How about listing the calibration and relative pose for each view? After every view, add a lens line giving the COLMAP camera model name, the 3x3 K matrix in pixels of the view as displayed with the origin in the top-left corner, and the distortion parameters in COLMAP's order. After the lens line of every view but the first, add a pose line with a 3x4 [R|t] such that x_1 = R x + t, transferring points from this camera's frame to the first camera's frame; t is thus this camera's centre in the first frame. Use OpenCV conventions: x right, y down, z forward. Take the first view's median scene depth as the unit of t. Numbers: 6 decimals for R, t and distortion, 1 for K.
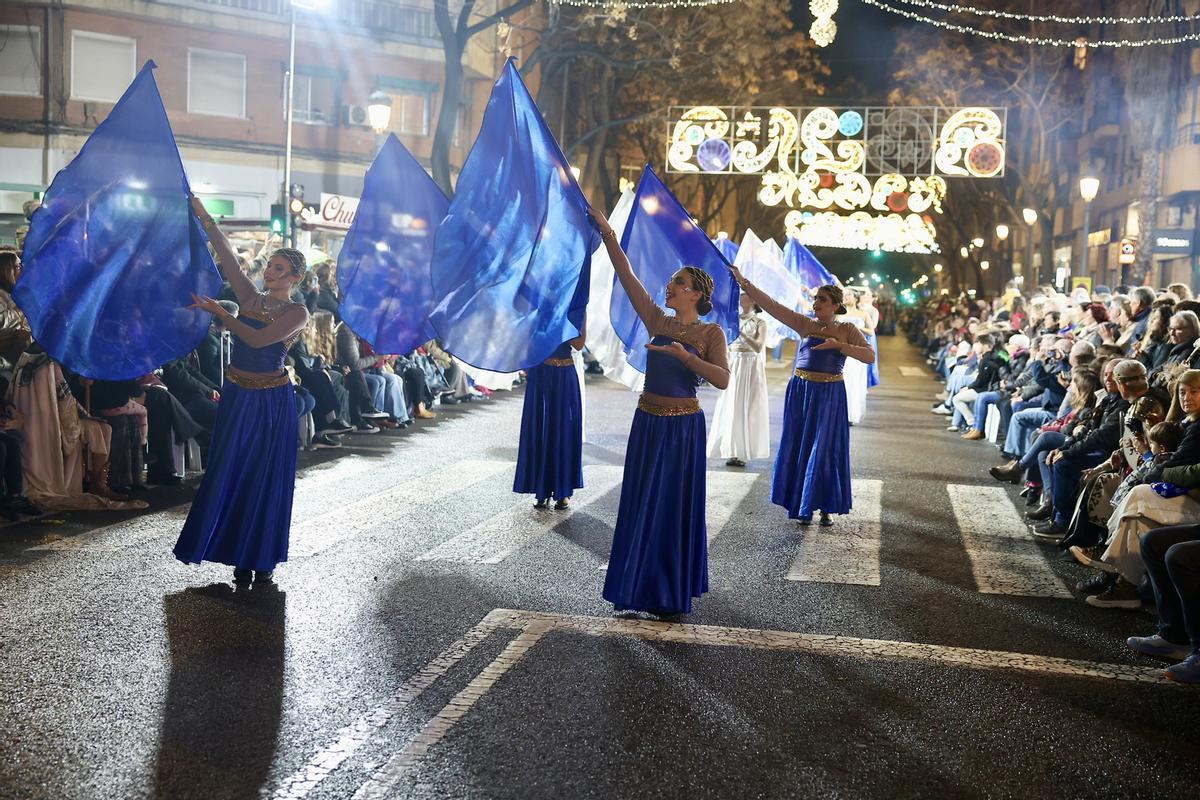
lens RADIAL K [[1781.7, 0, 600.0], [0, 1781.7, 400.0], [0, 0, 1]] dist [0.149822, 0.060038]
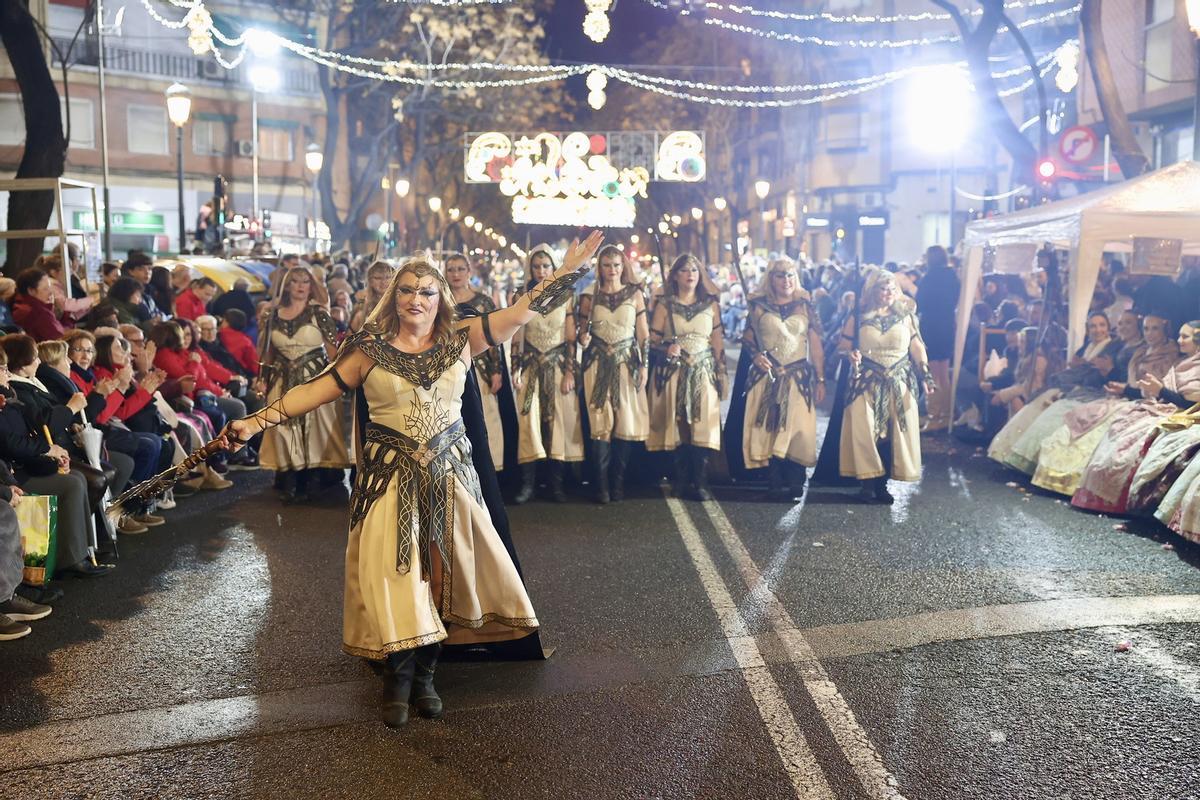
lens RADIAL K [[1781.7, 0, 600.0], [0, 1781.7, 400.0], [0, 0, 1]] dist [0.149822, 0.060038]
pose [[0.983477, -0.053005, 0.173102, -0.112524], [0.050409, 0.998541, 0.019359, 0.019618], [-0.173875, -0.010313, 0.984714, -0.387331]]
